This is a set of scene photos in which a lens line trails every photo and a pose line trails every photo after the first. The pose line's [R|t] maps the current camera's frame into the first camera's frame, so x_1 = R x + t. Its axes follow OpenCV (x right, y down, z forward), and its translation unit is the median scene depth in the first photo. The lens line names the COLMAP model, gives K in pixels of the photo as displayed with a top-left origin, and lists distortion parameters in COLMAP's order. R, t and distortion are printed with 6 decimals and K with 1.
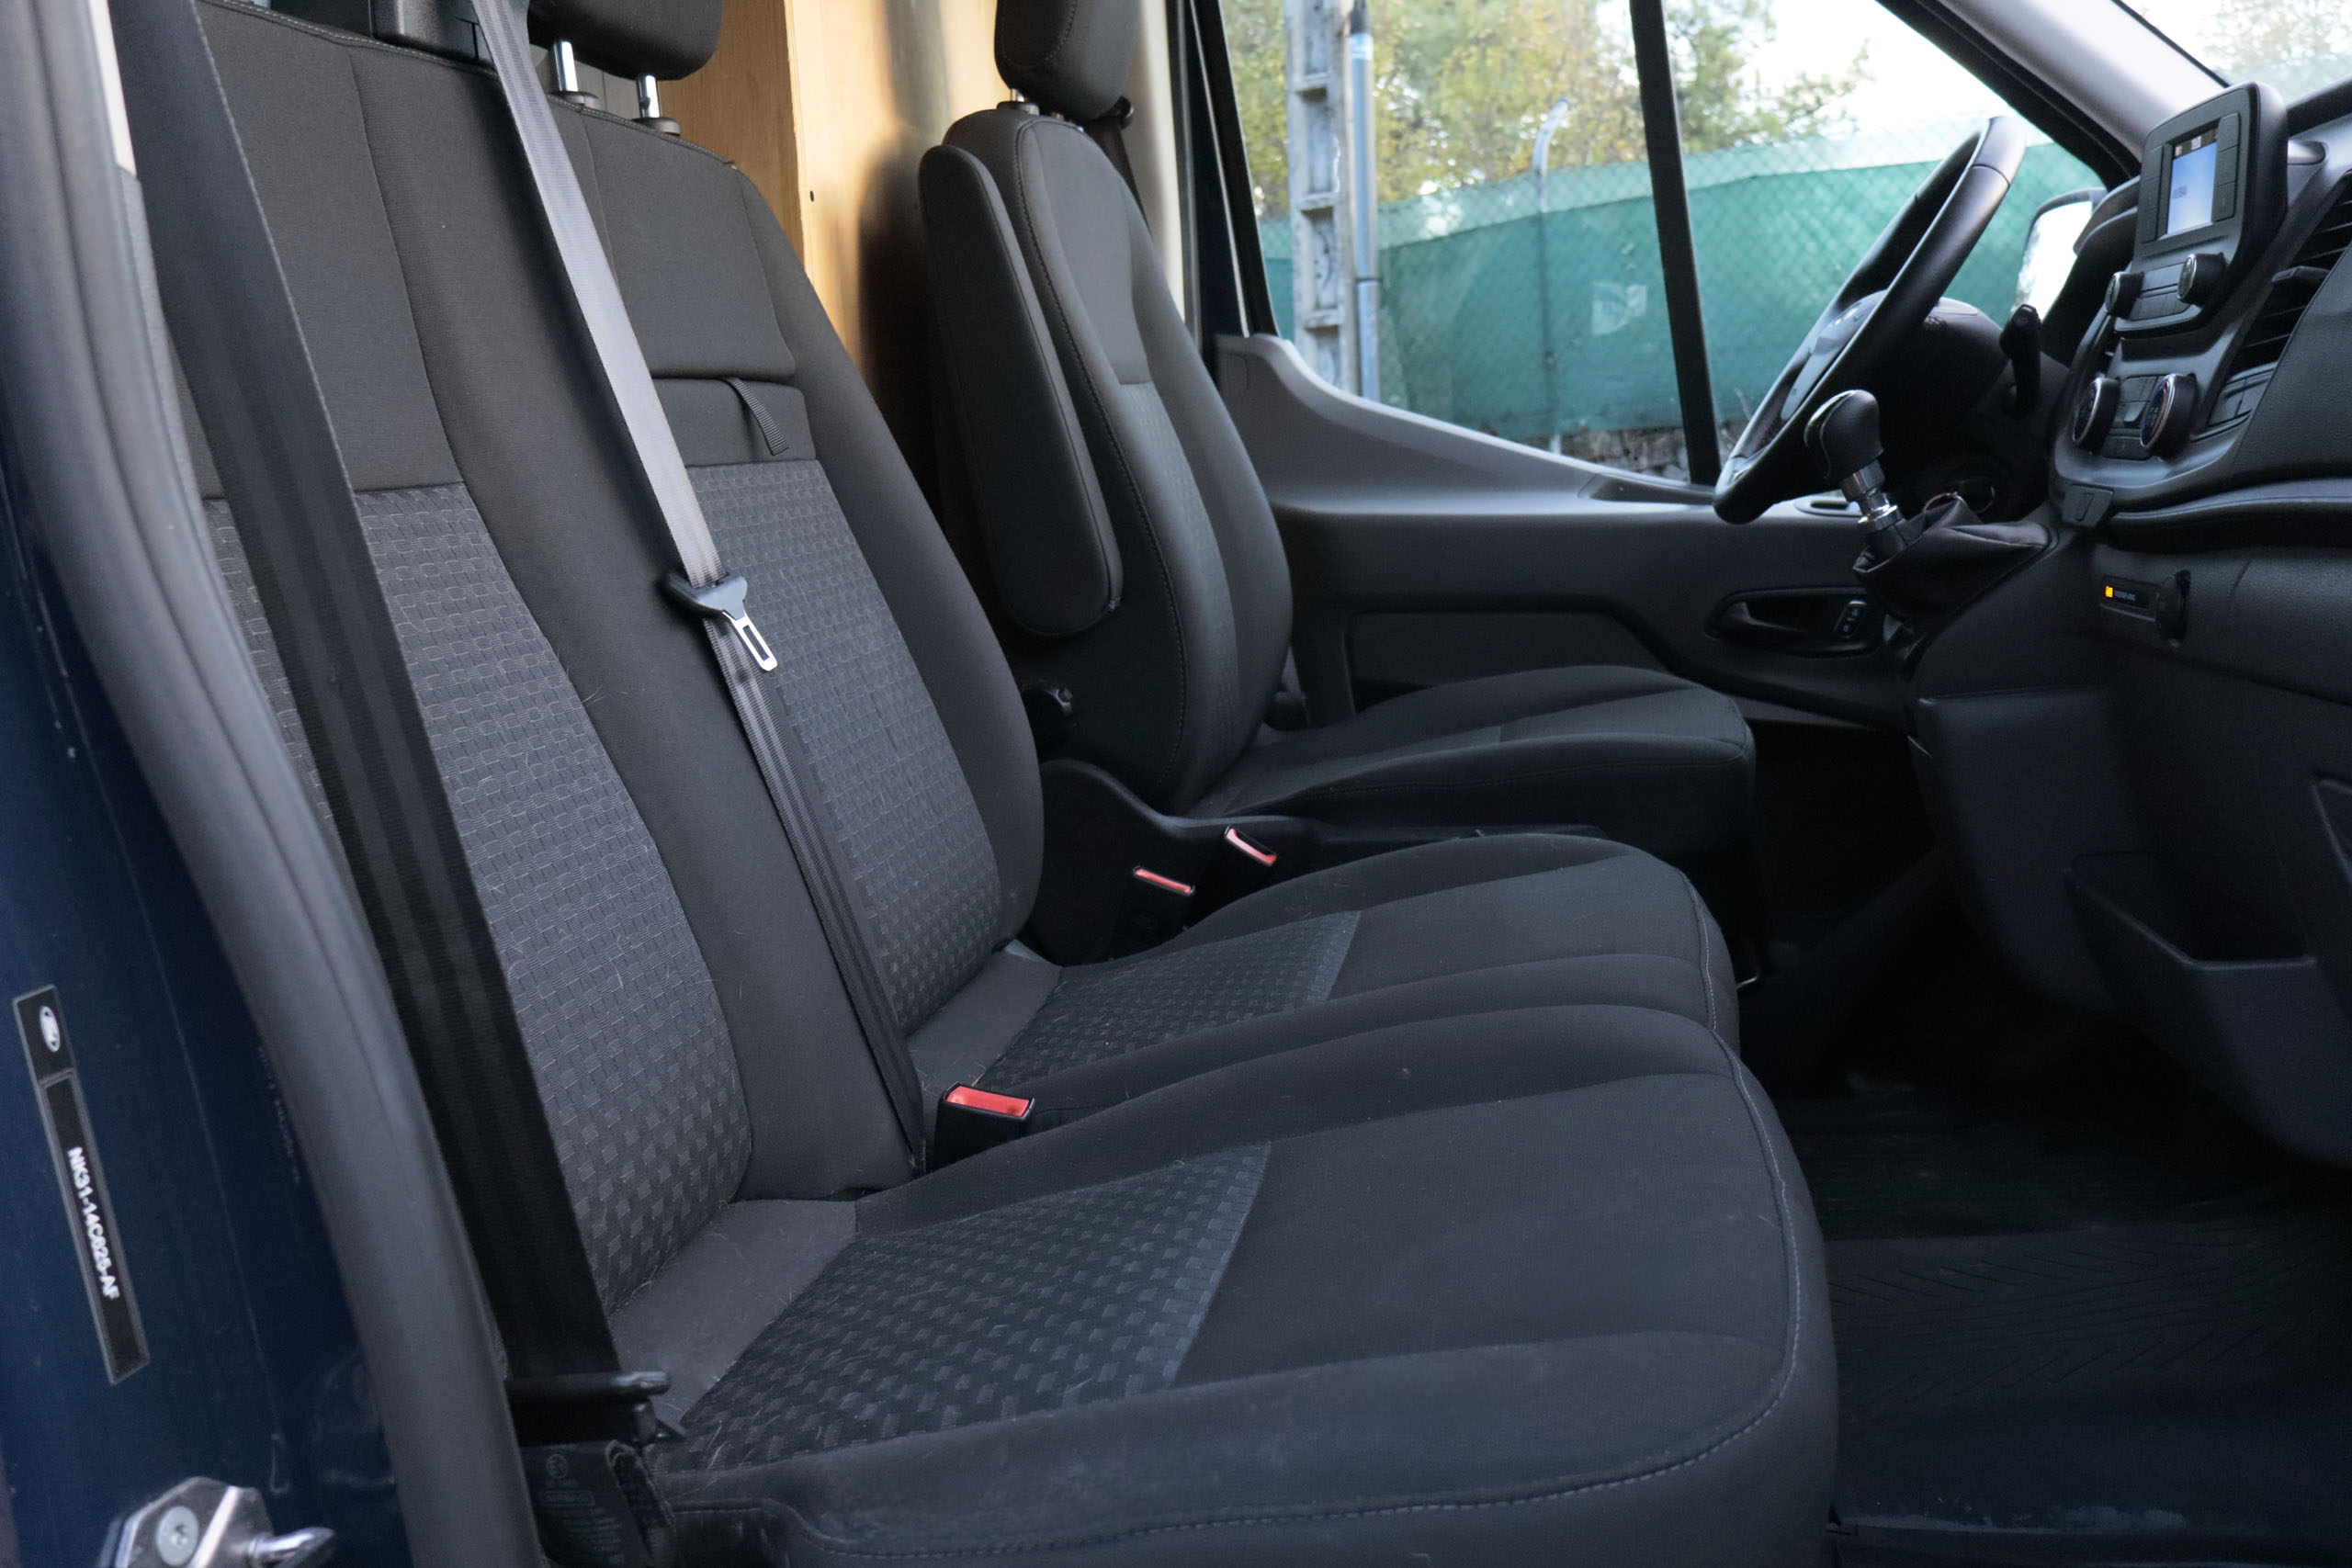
lens RADIAL K [[2154.5, 0, 1176.0], [0, 2154.5, 784.0], [0, 0, 1]] dist [0.012155, 0.002367]
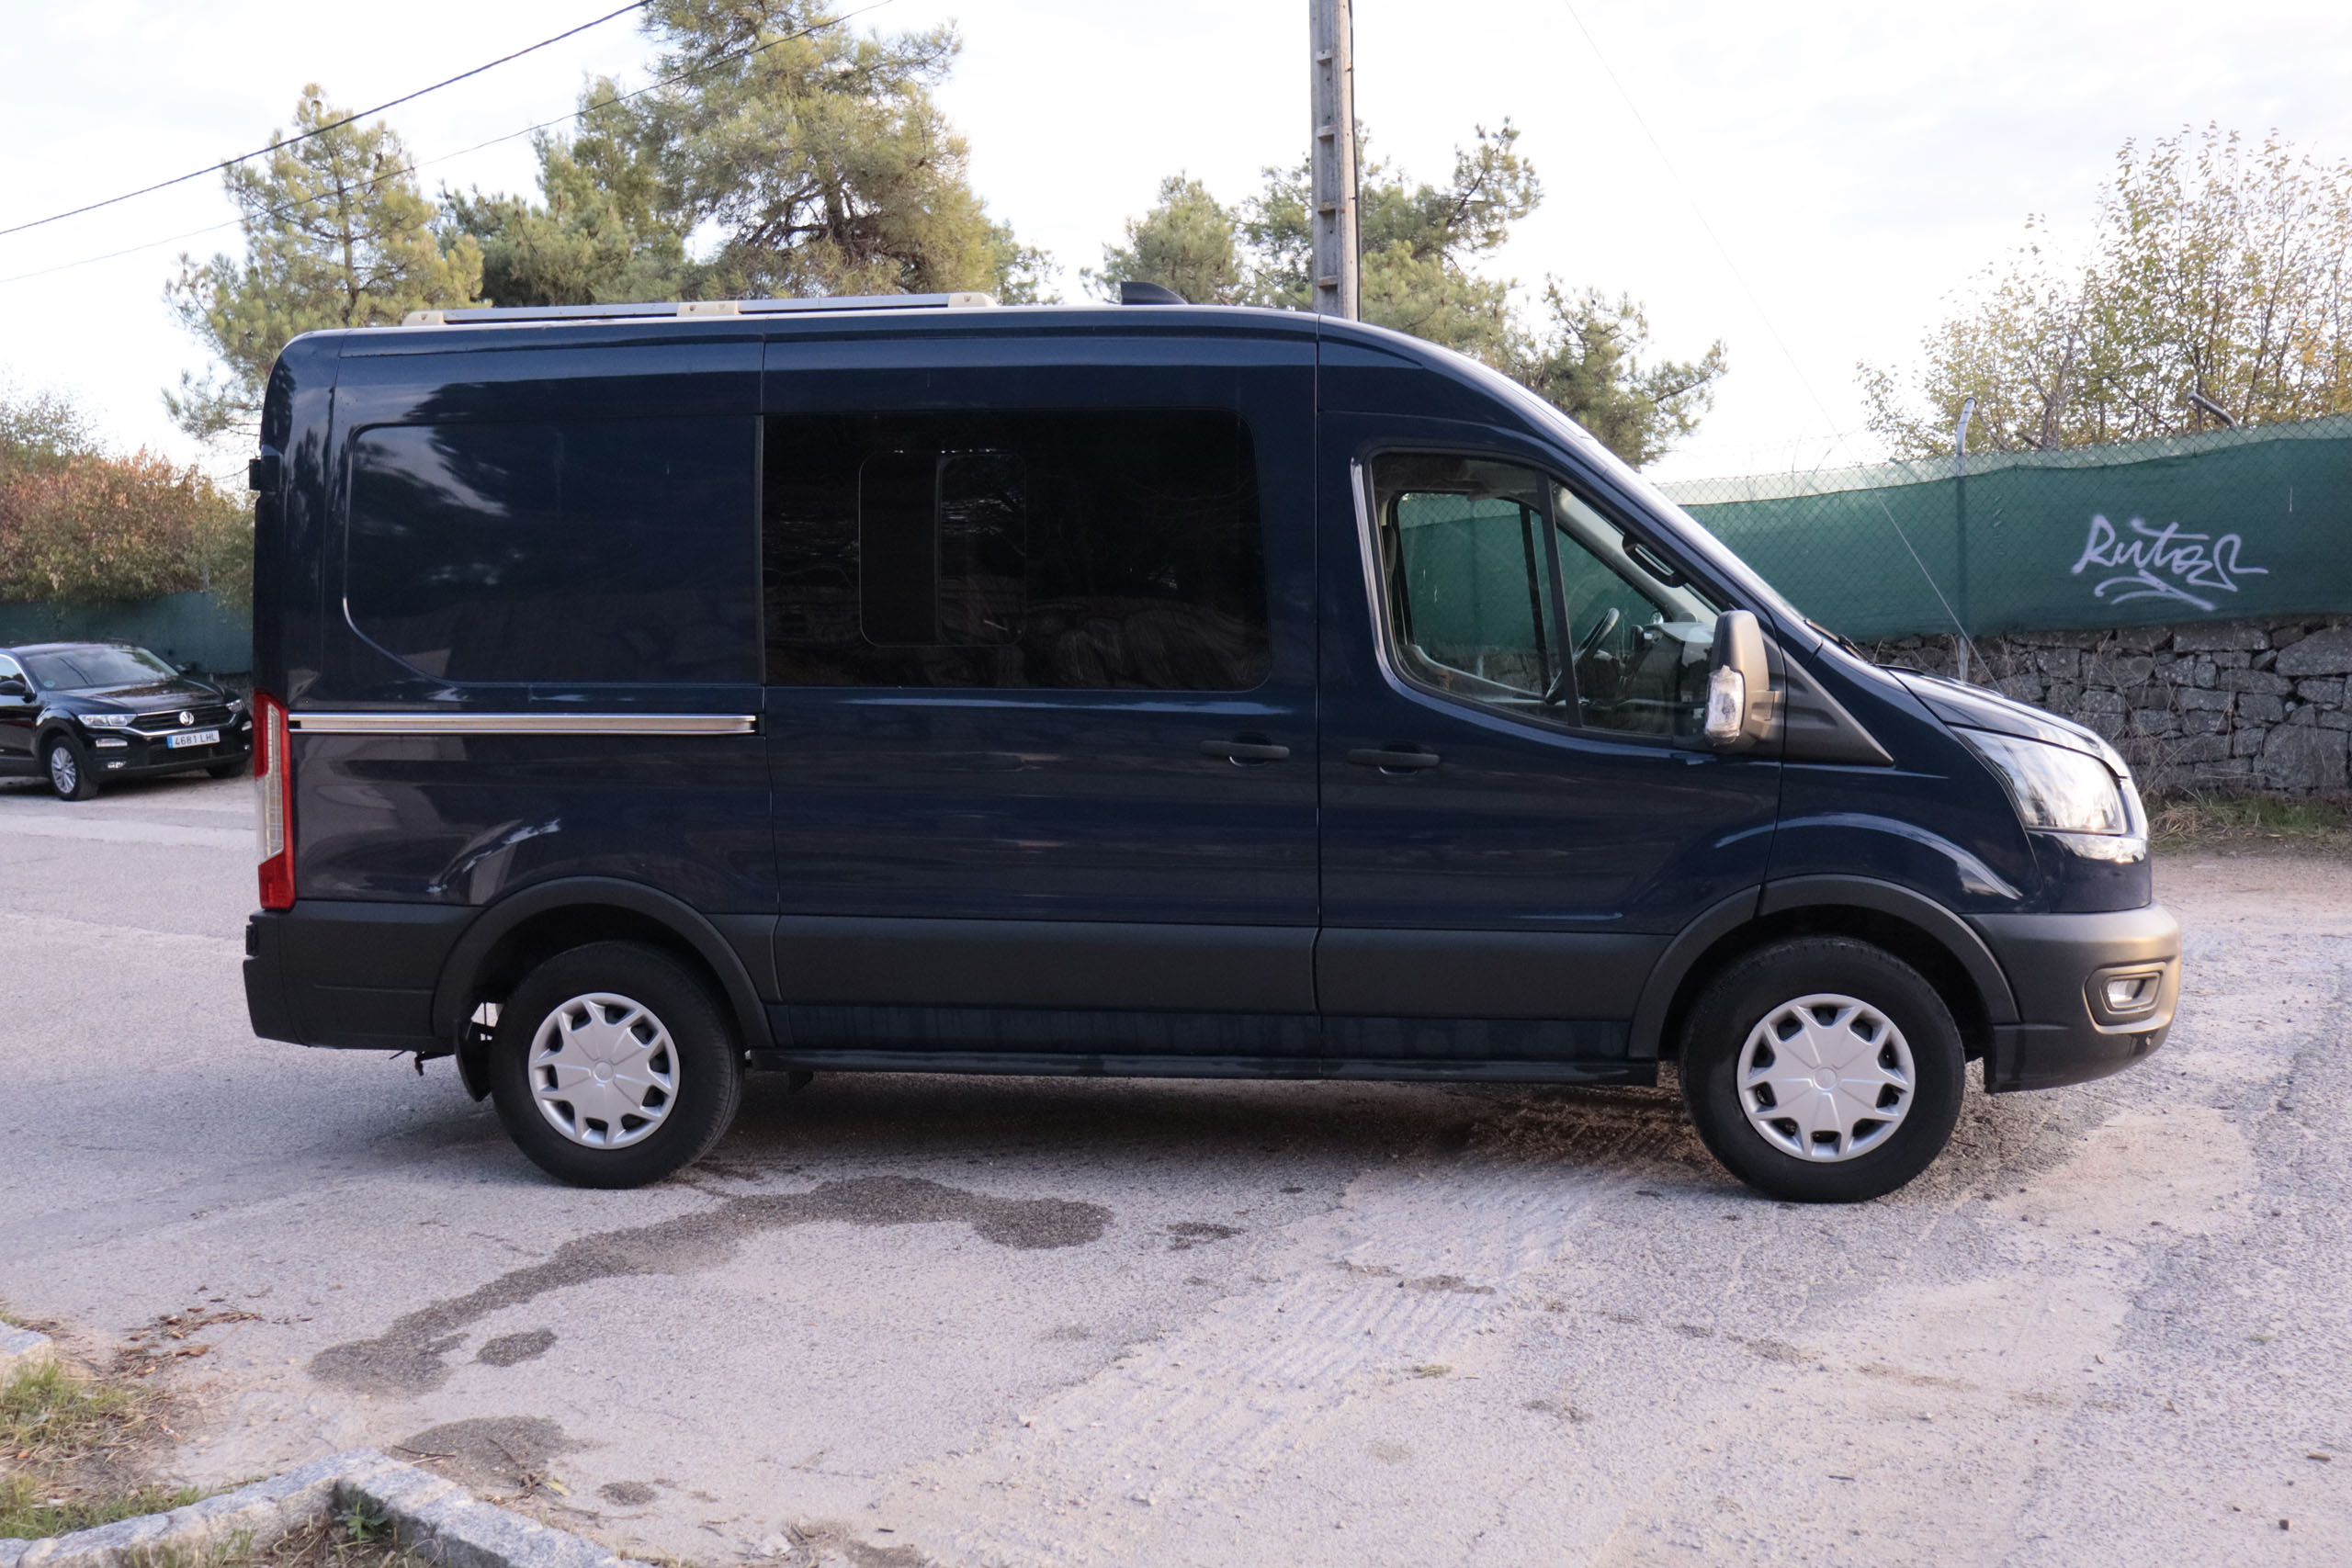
lens RADIAL K [[2154.5, 0, 1176.0], [0, 2154.5, 784.0], [0, 0, 1]] dist [0.012155, 0.002367]
pose [[0.998491, 0.030813, 0.045448, -0.743432], [-0.026845, 0.995979, -0.085471, 0.468537], [-0.047899, 0.084122, 0.995304, -3.568697]]
